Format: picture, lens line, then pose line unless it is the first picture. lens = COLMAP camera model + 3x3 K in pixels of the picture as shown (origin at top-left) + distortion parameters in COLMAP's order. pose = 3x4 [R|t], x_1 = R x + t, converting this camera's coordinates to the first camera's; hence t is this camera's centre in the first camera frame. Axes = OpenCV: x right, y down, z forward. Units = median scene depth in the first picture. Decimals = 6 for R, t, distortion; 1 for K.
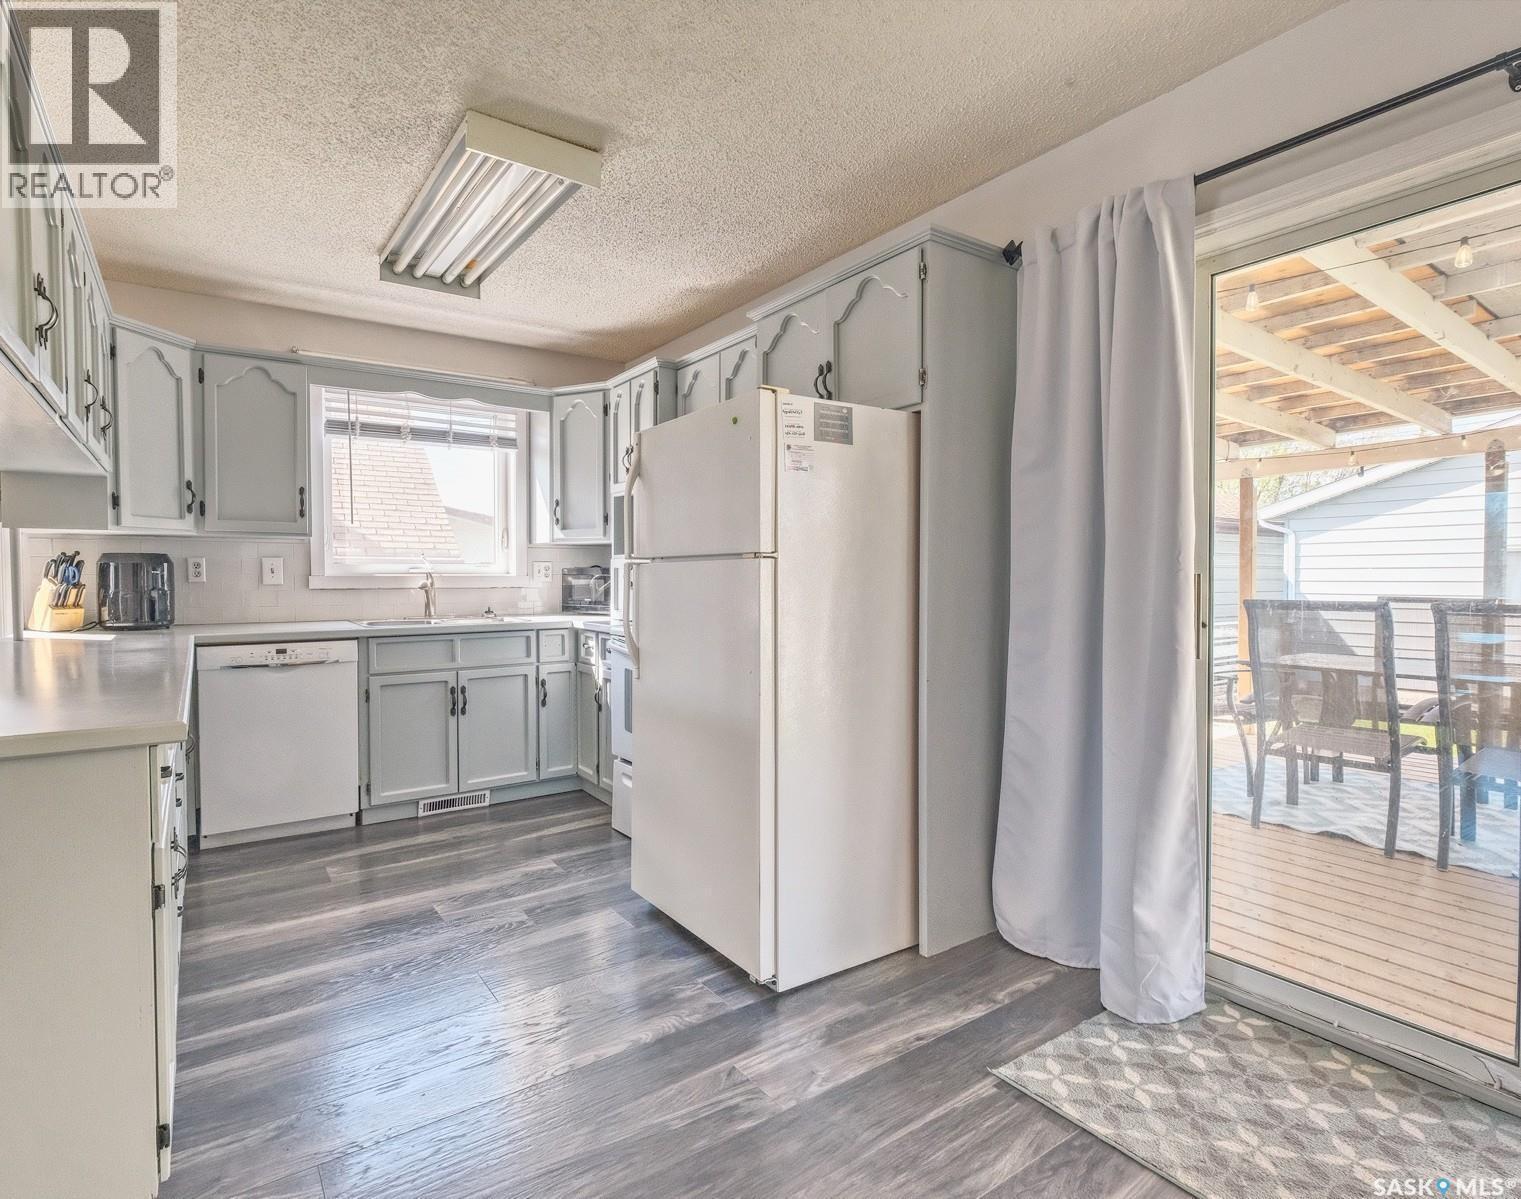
lens RADIAL K [[781.9, 0, 710.8], [0, 781.9, 594.6], [0, 0, 1]] dist [-0.001299, -0.000965]
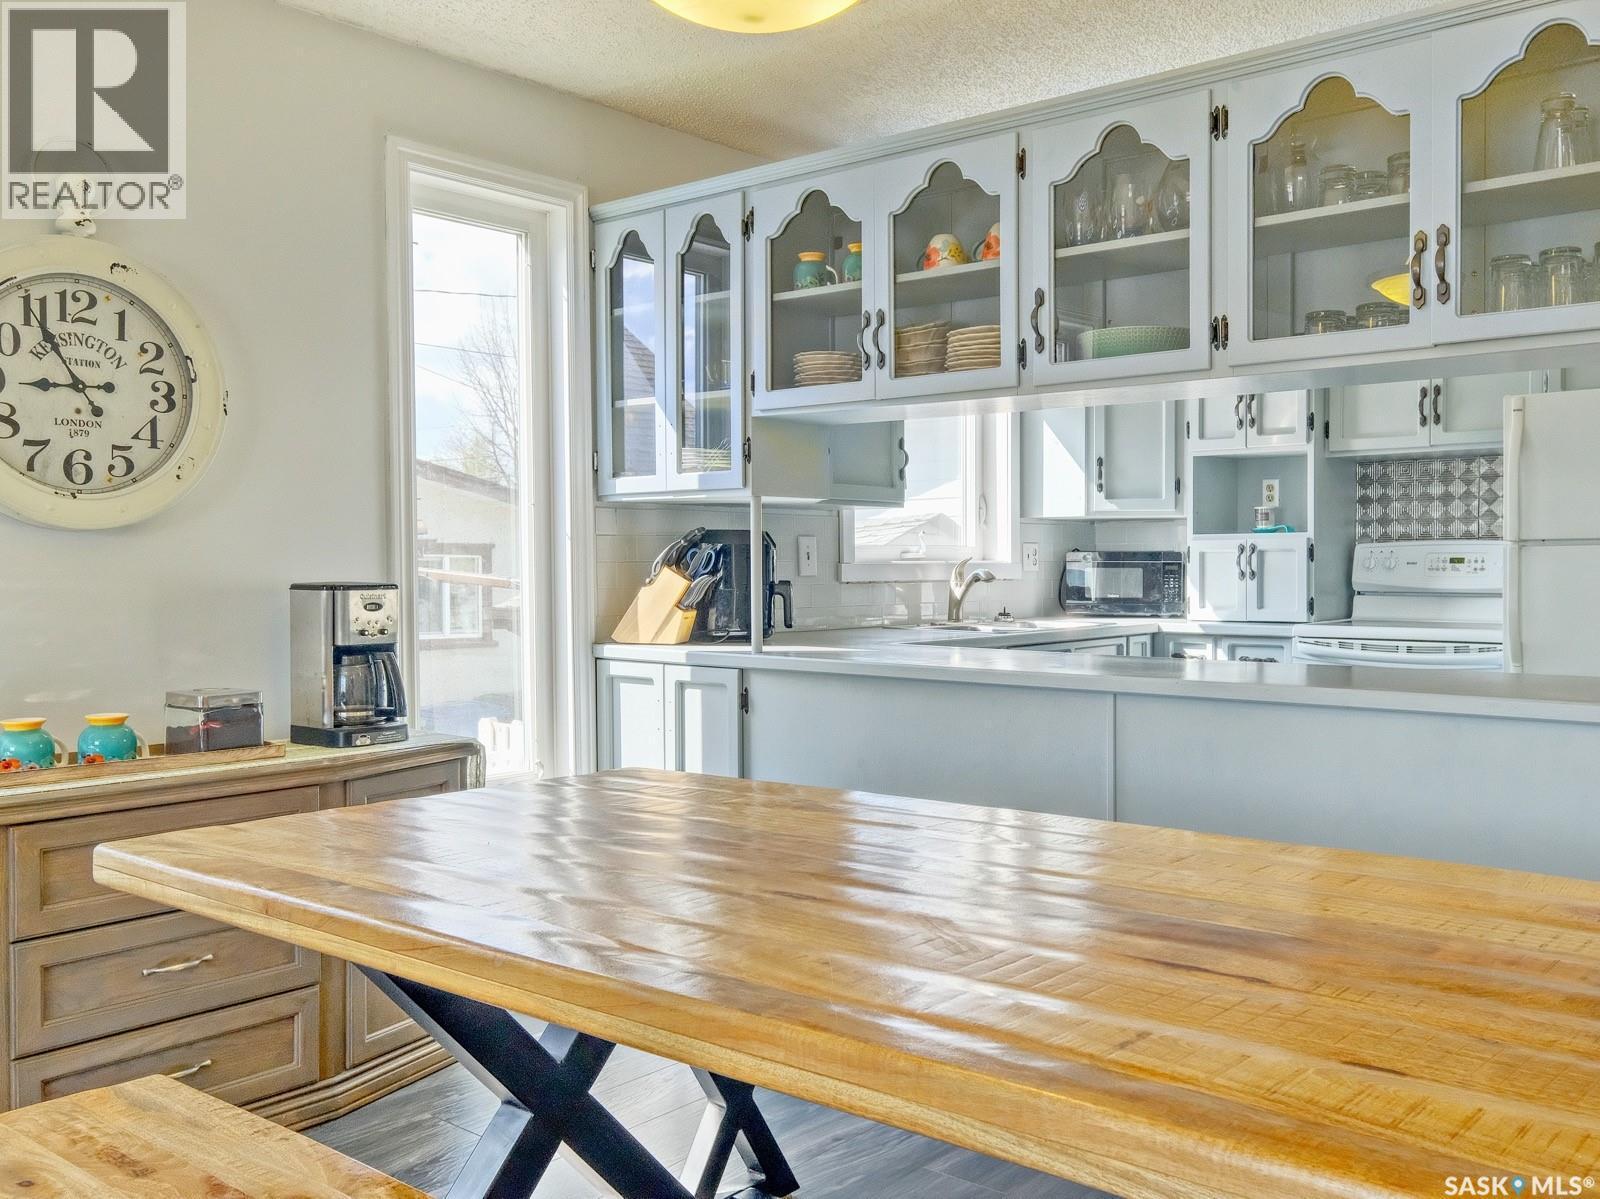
lens RADIAL K [[1427.1, 0, 862.4], [0, 1427.1, 591.2], [0, 0, 1]] dist [0.021471, 0.006053]
pose [[0.951336, -0.009457, 0.308011, -1.036753], [0.011345, 0.999926, -0.004341, 0.007493], [-0.307947, 0.007625, 0.951373, -0.242207]]
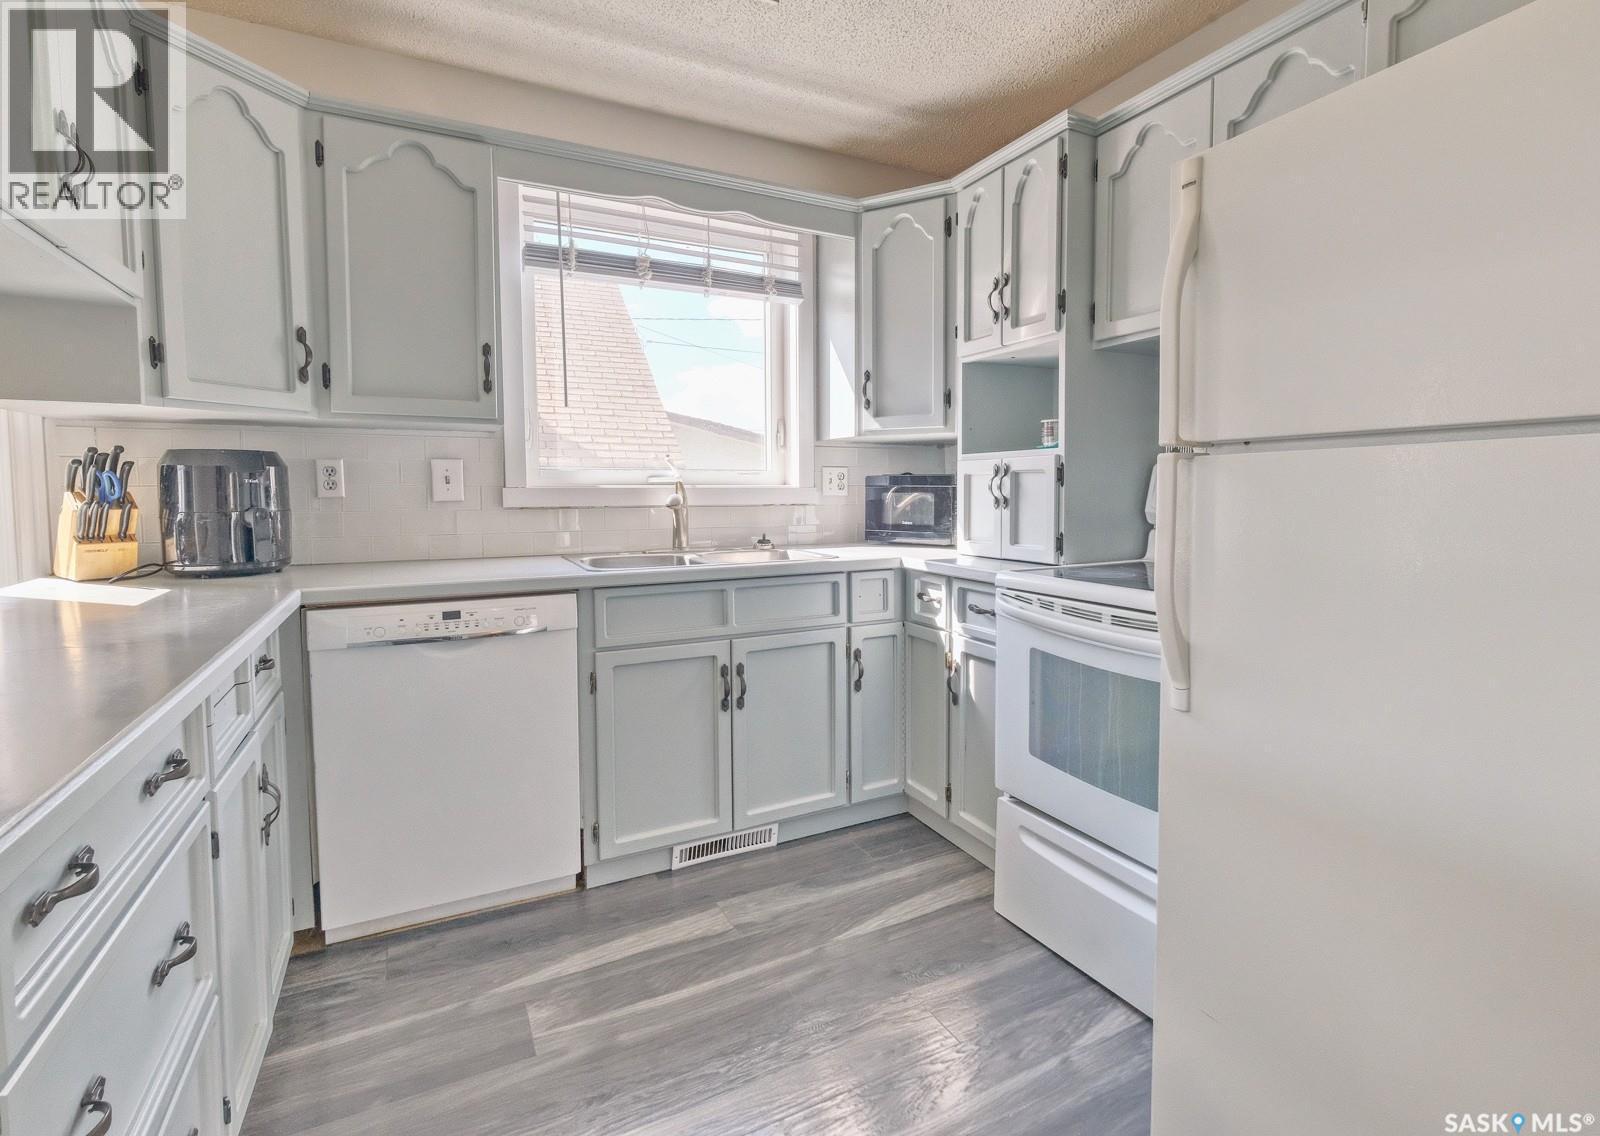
lens RADIAL K [[782.3, 0, 850.7], [0, 782.3, 529.3], [0, 0, 1]] dist [-0.000103, 0.000126]
pose [[0.996785, 0.001605, -0.080105, -0.200769], [0.000510, 0.999652, 0.026375, -0.007474], [0.080120, -0.026331, 0.996437, 0.433849]]
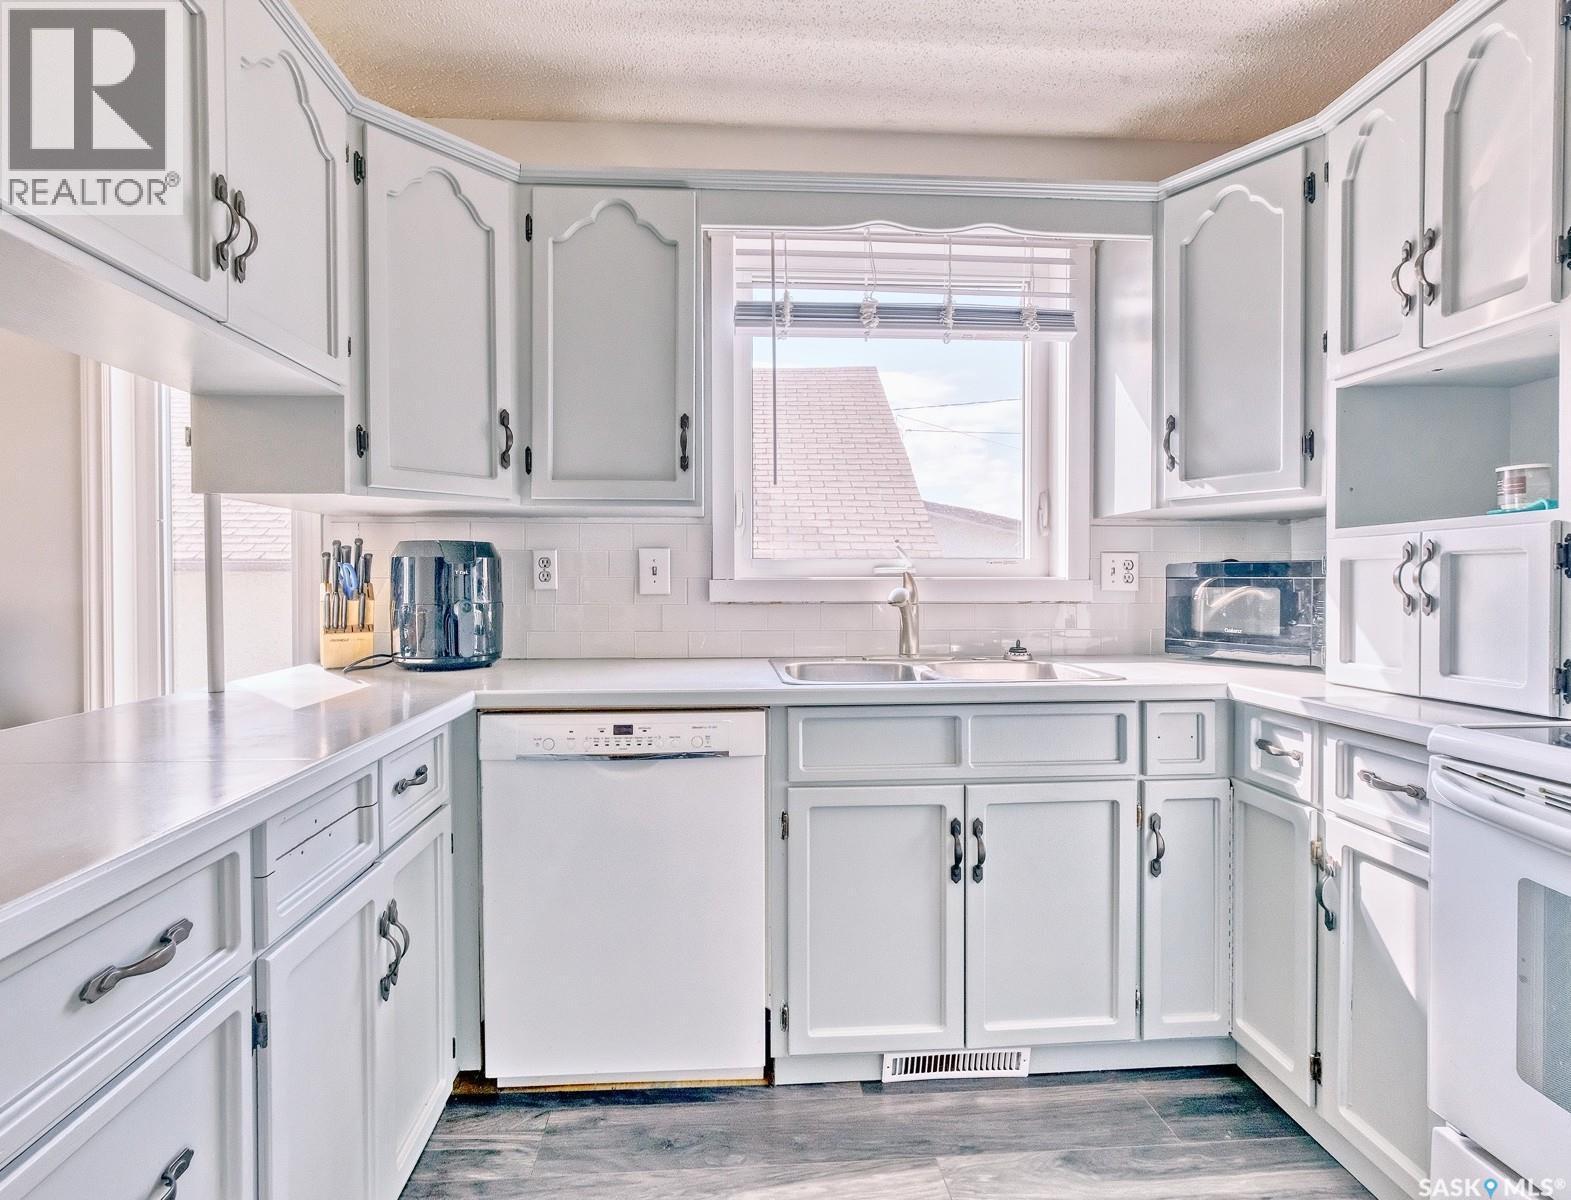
lens RADIAL K [[789.9, 0, 766.0], [0, 789.9, 590.8], [0, 0, 1]] dist [-0.001431, 0.000643]
pose [[0.868505, 0.004383, -0.495662, -0.219759], [-0.011878, 0.999858, -0.011970, -0.010967], [0.495539, 0.016284, 0.868433, 0.599889]]
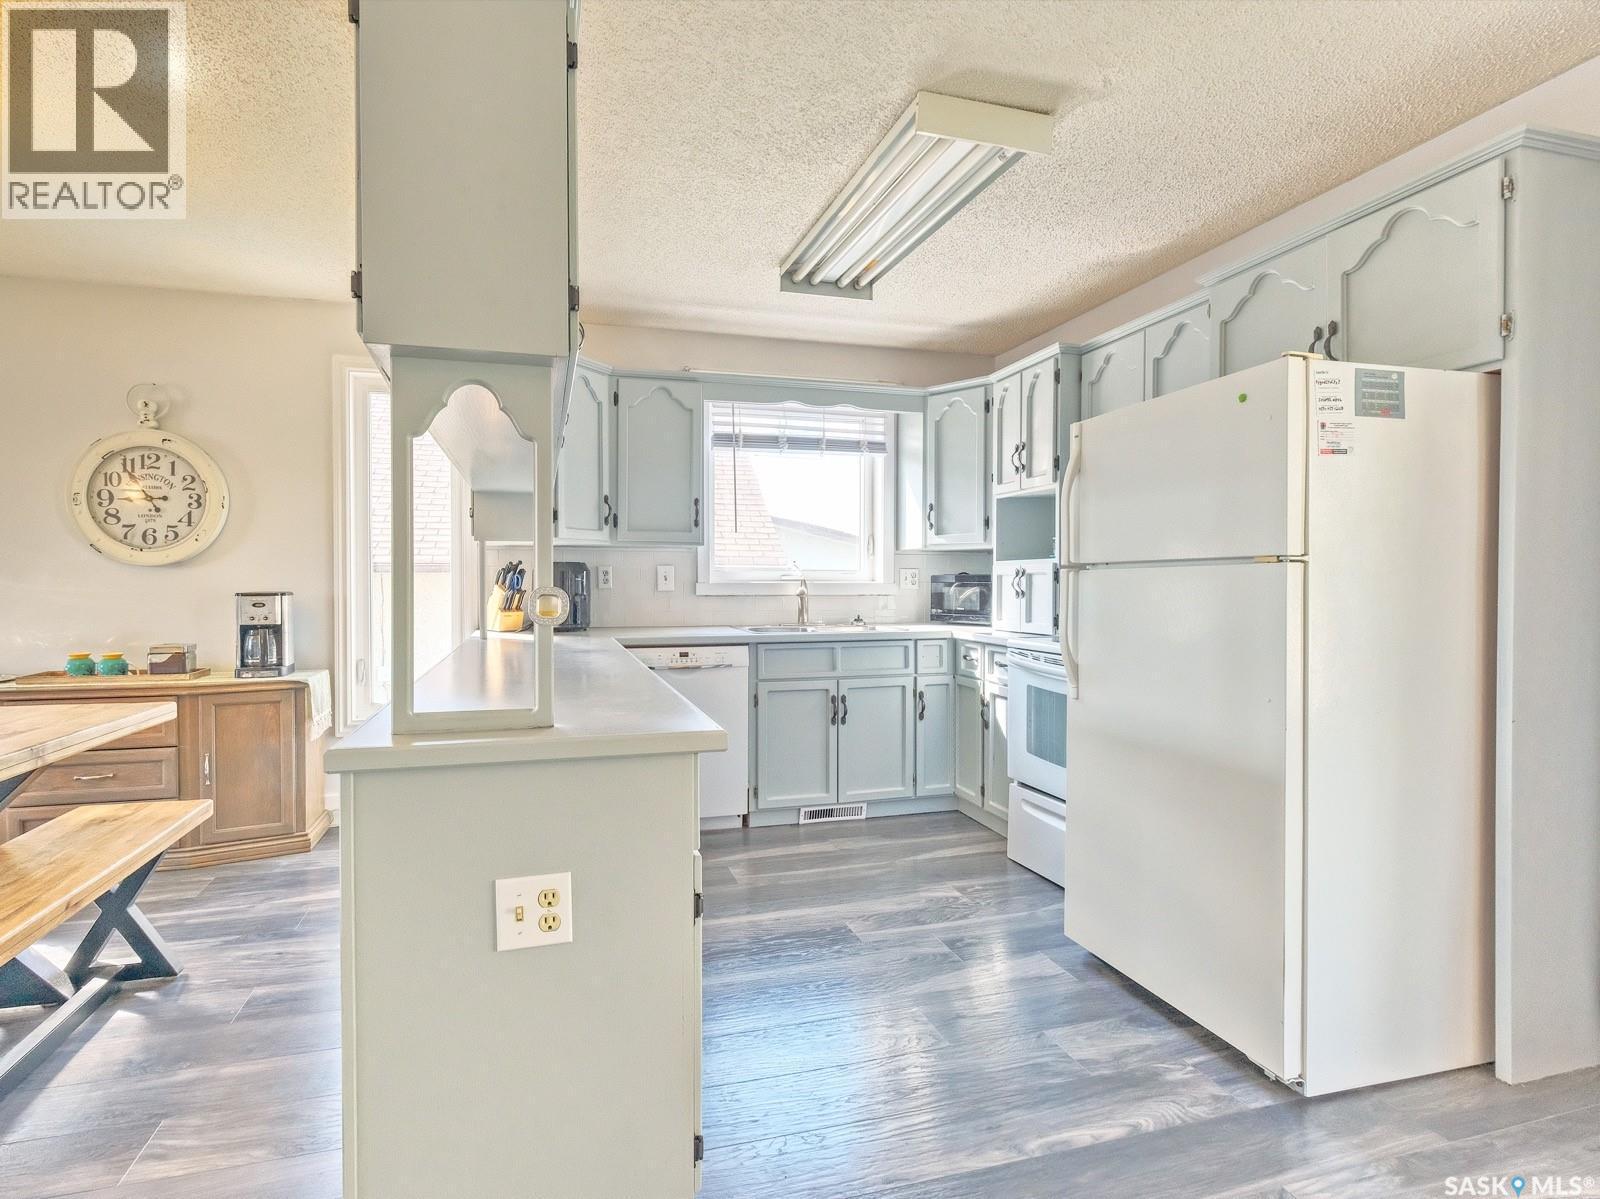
lens RADIAL K [[784.4, 0, 748.1], [0, 784.4, 593.8], [0, 0, 1]] dist [-0.001327, -0.001754]
pose [[0.948689, 0.005315, -0.316165, -0.133910], [-0.008572, 0.999924, -0.008912, -0.000710], [0.316093, 0.011165, 0.948662, 0.026446]]
